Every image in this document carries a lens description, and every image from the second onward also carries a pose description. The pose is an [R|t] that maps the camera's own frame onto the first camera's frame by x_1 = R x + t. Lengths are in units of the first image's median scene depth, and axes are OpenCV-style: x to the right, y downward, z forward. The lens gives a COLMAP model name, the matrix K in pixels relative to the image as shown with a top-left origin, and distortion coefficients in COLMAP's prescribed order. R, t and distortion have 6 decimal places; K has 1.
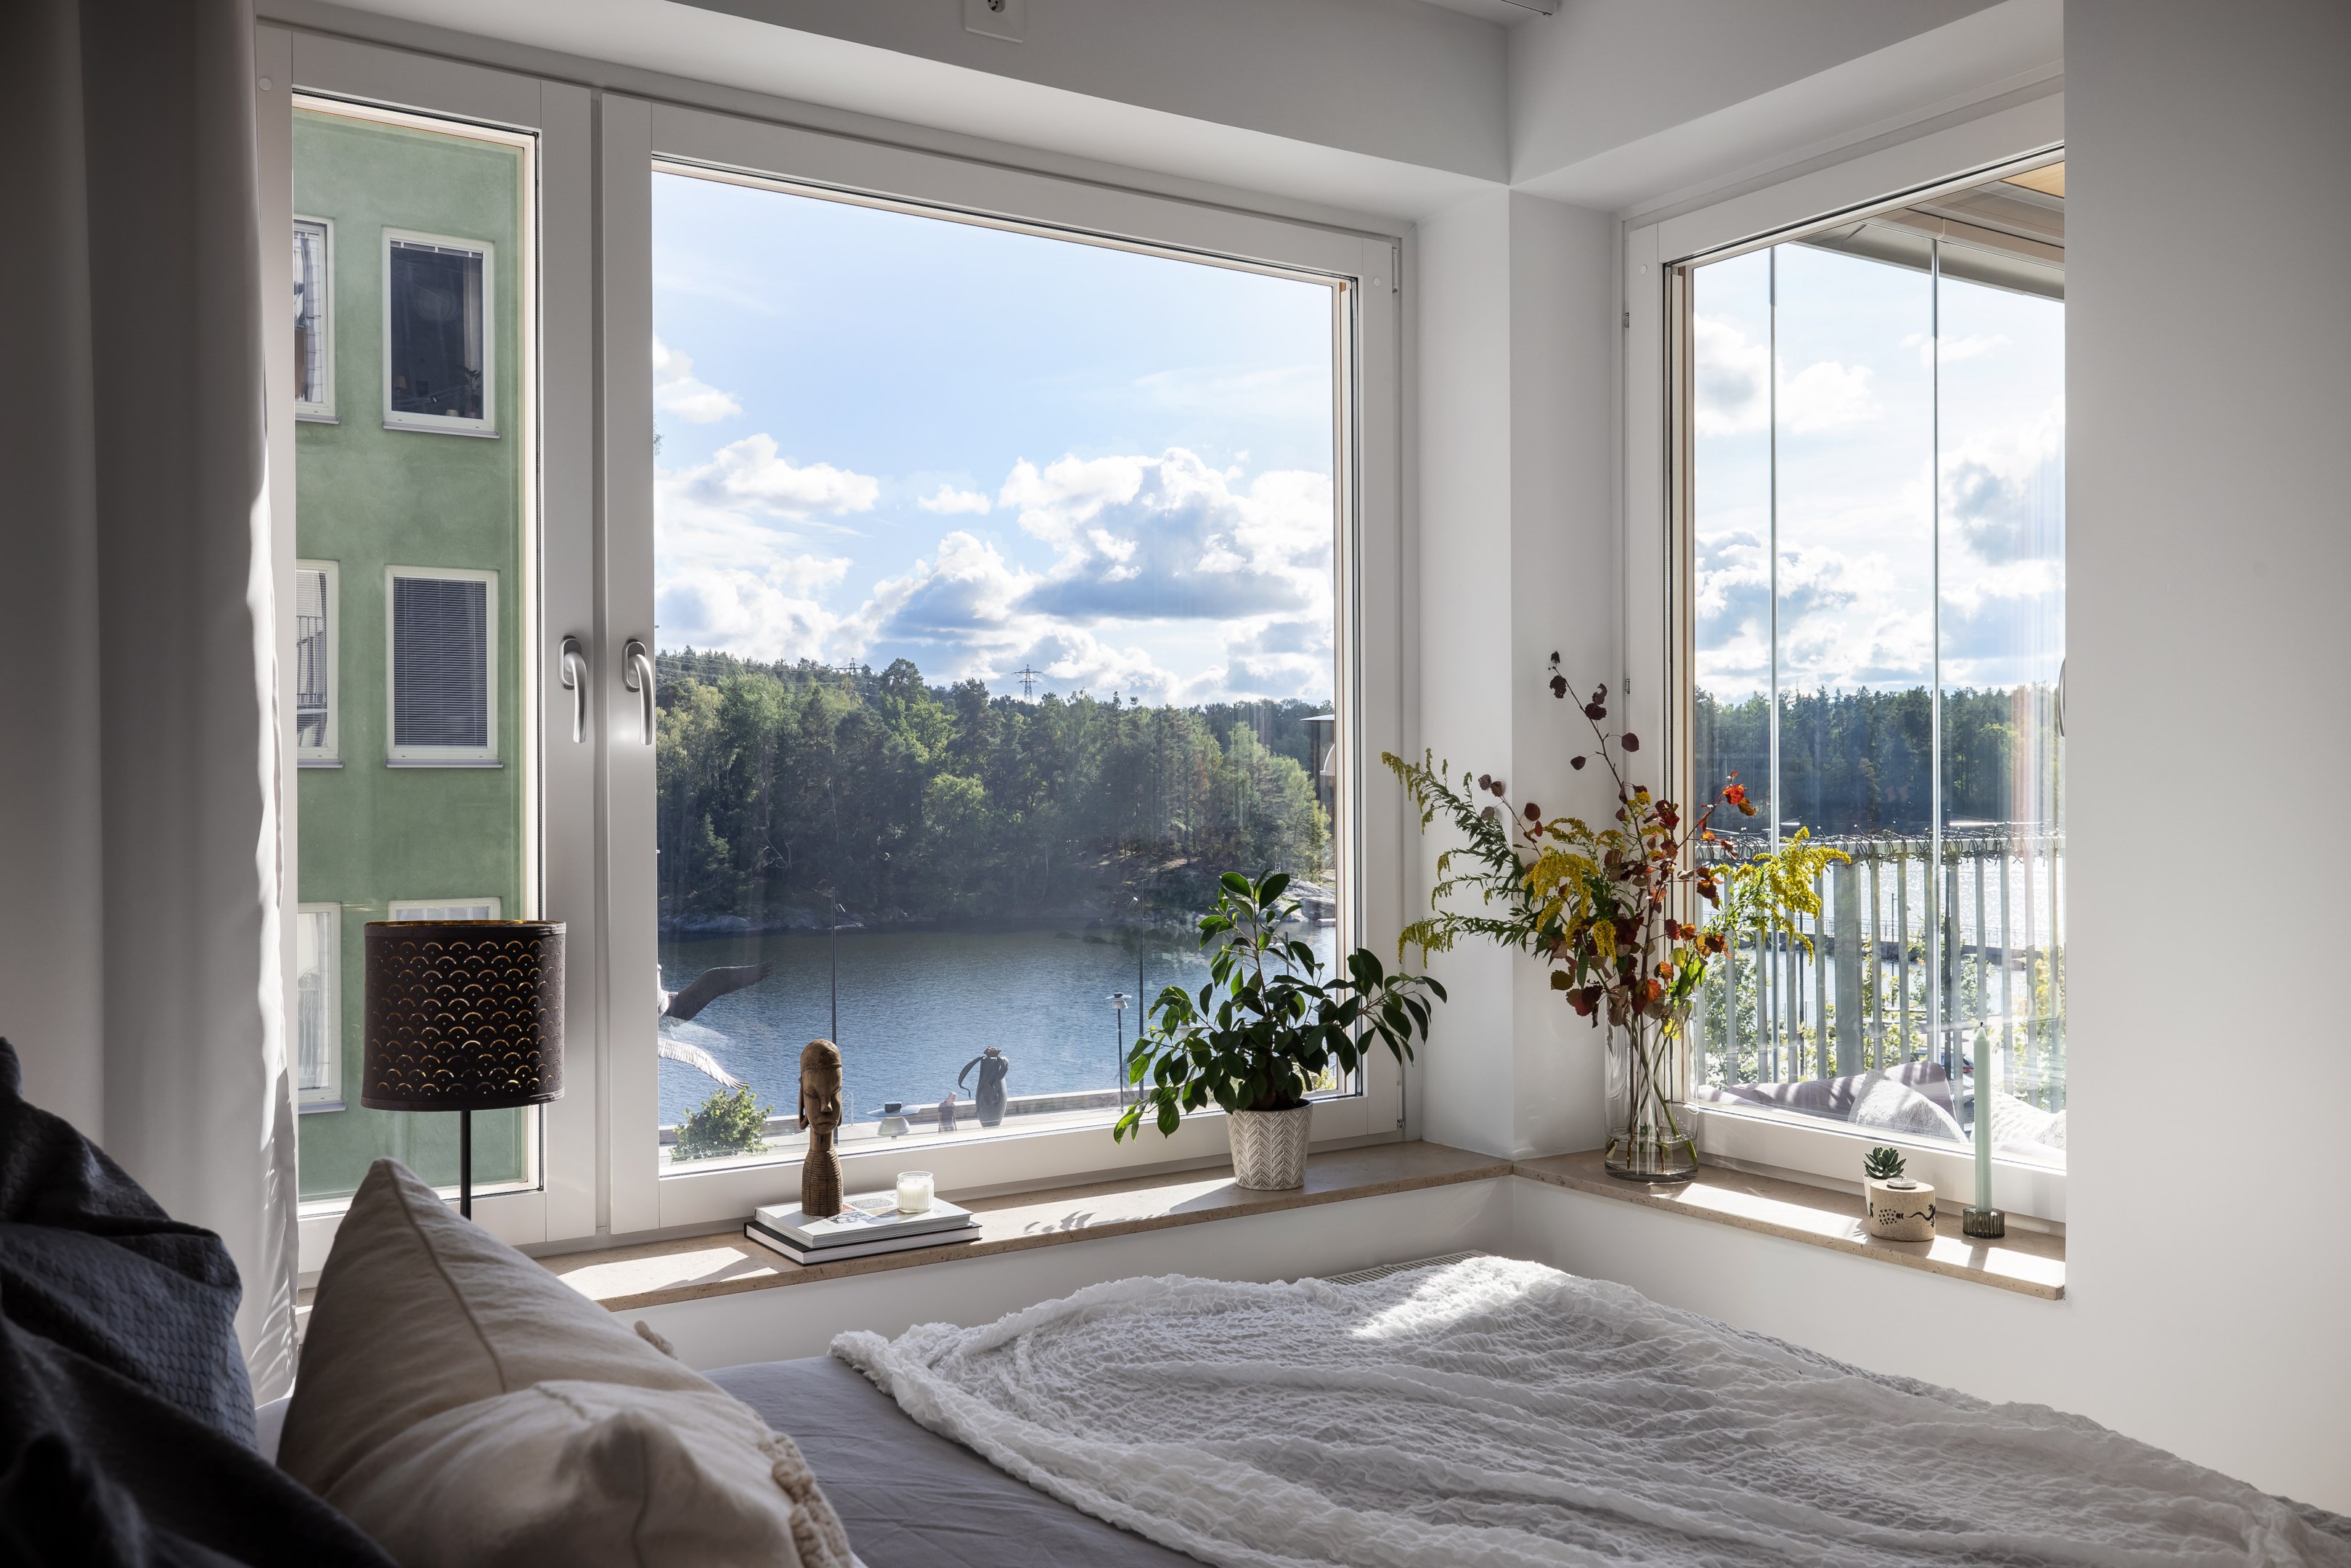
lens RADIAL K [[1968.5, 0, 1175.5], [0, 1968.5, 784.0], [0, 0, 1]] dist [0.066082, 0.002245]
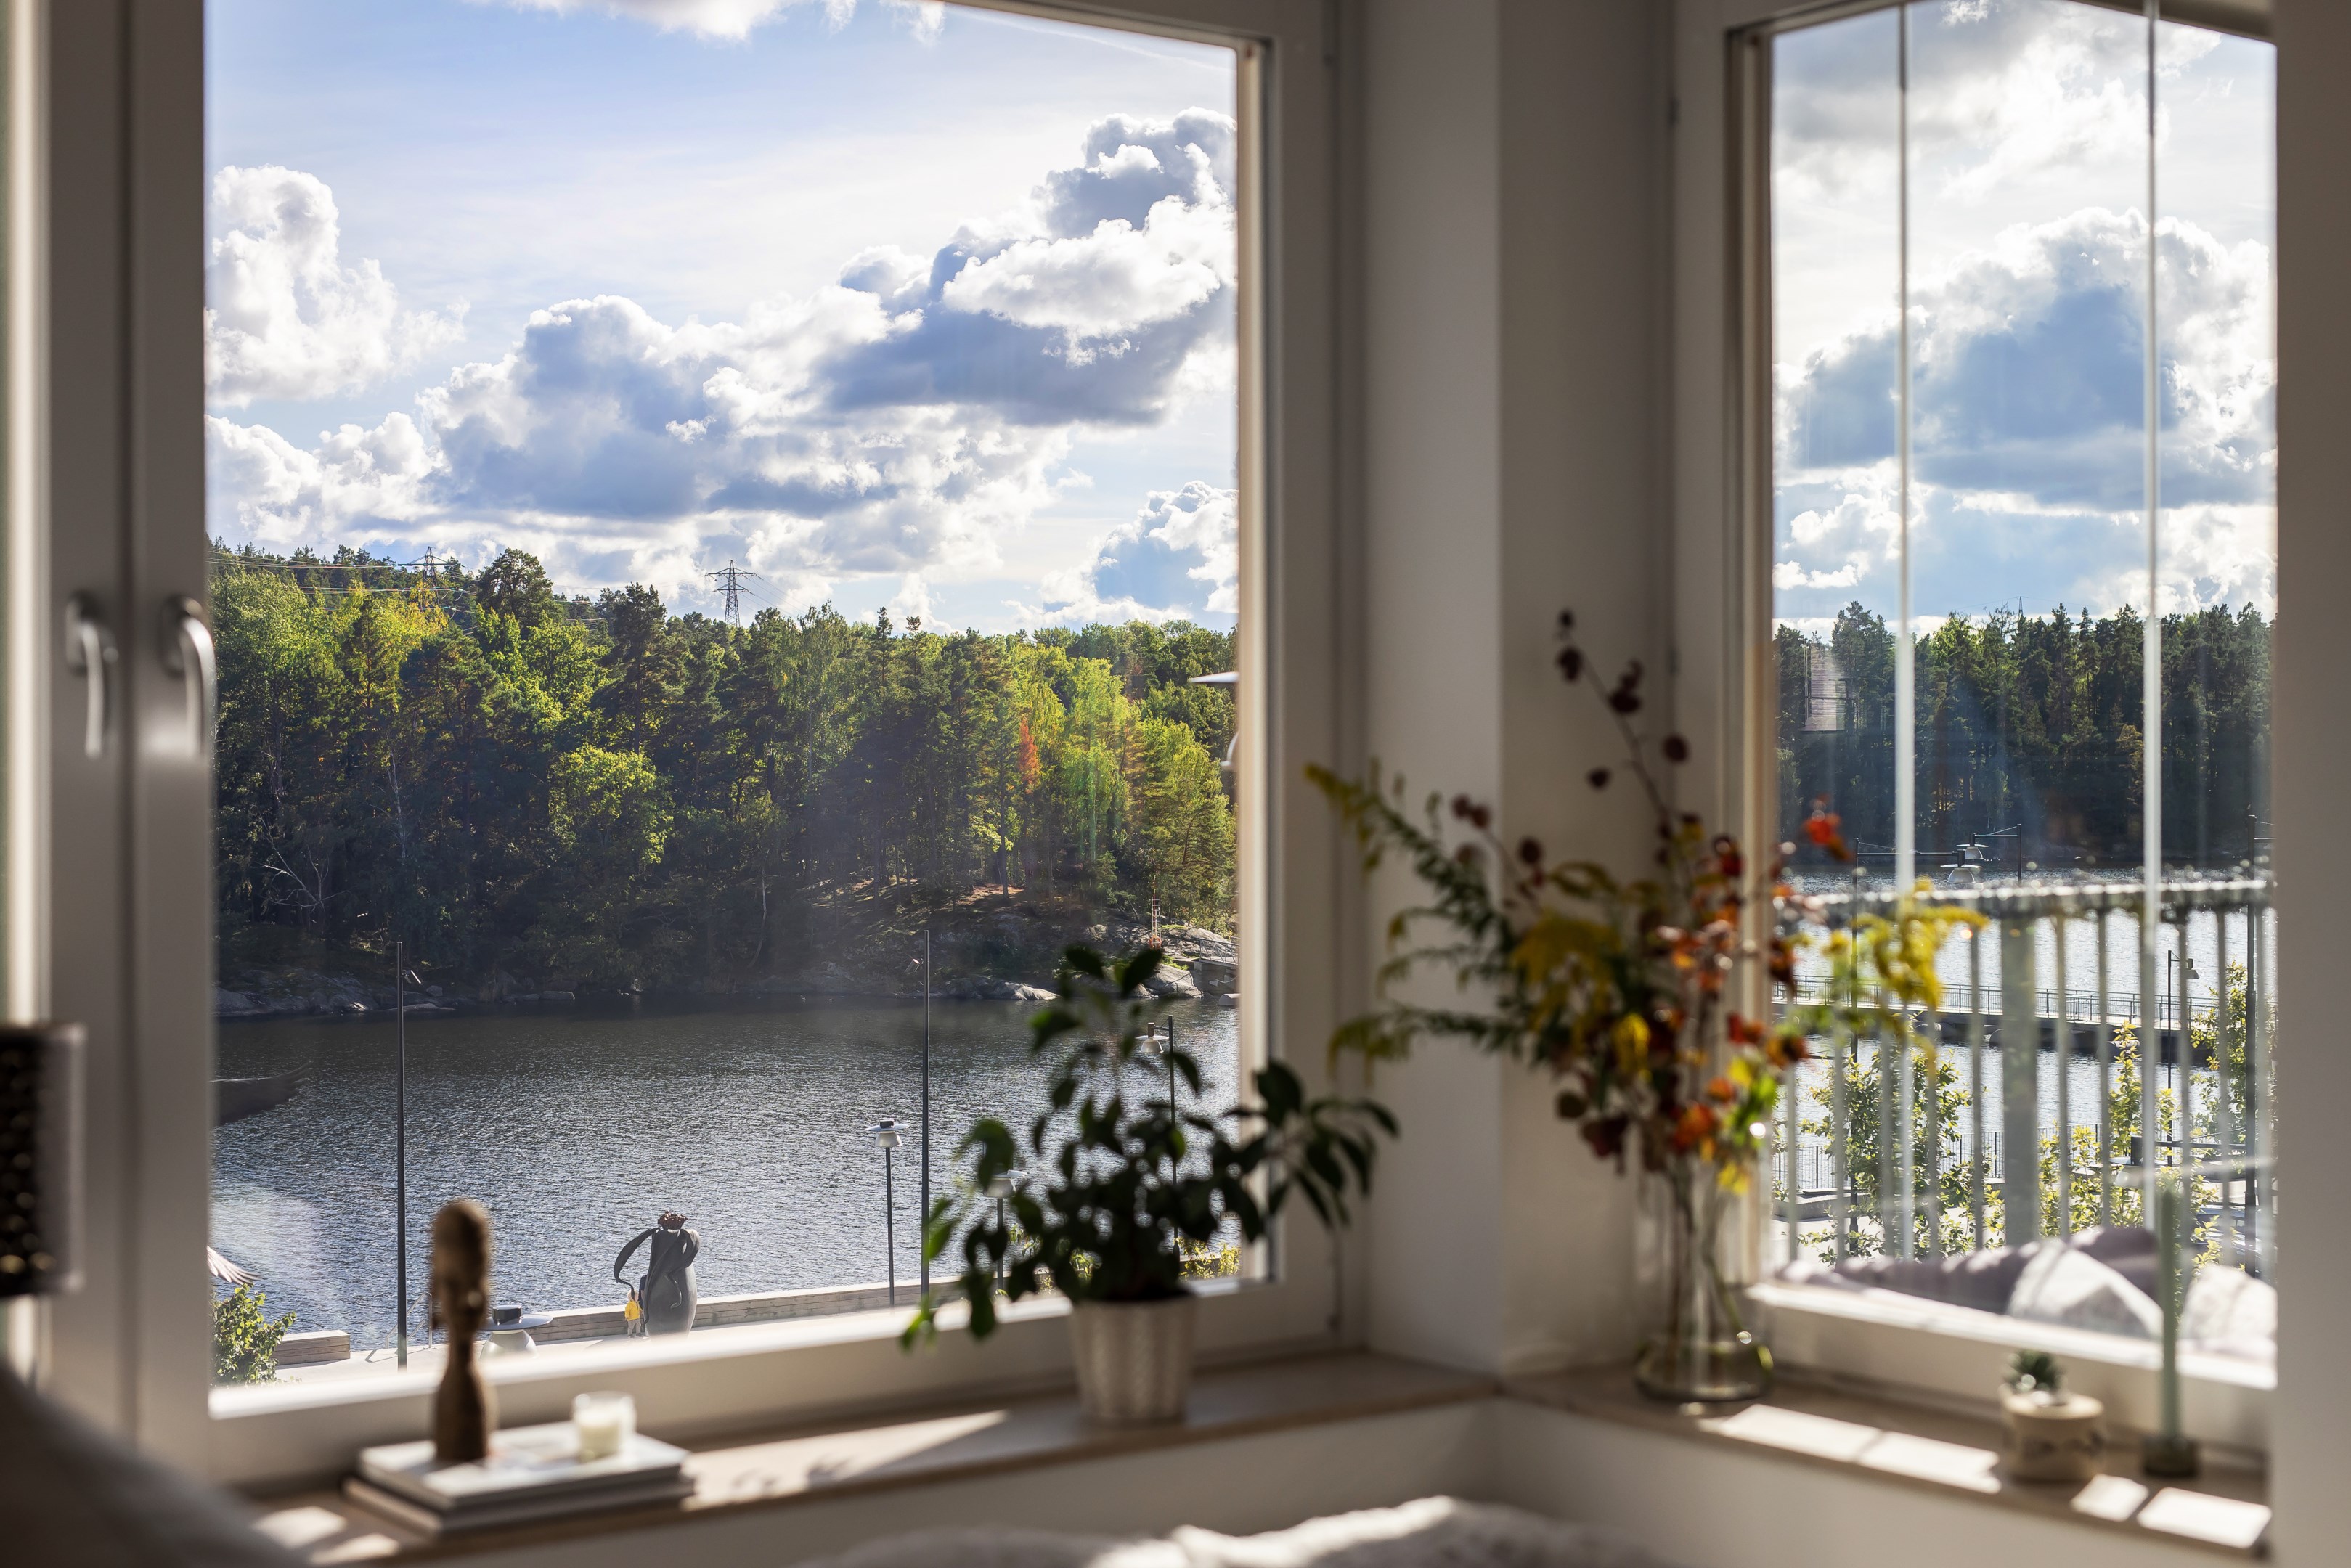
lens RADIAL K [[3361.8, 0, 1178.2], [0, 3361.8, 750.6], [0, 0, 1]] dist [0.032862, 0.049219]
pose [[0.998303, 0.003876, 0.058113, -0.003789], [-0.003683, 0.999987, -0.003429, -0.015927], [-0.058125, 0.003210, 0.998304, -0.125740]]
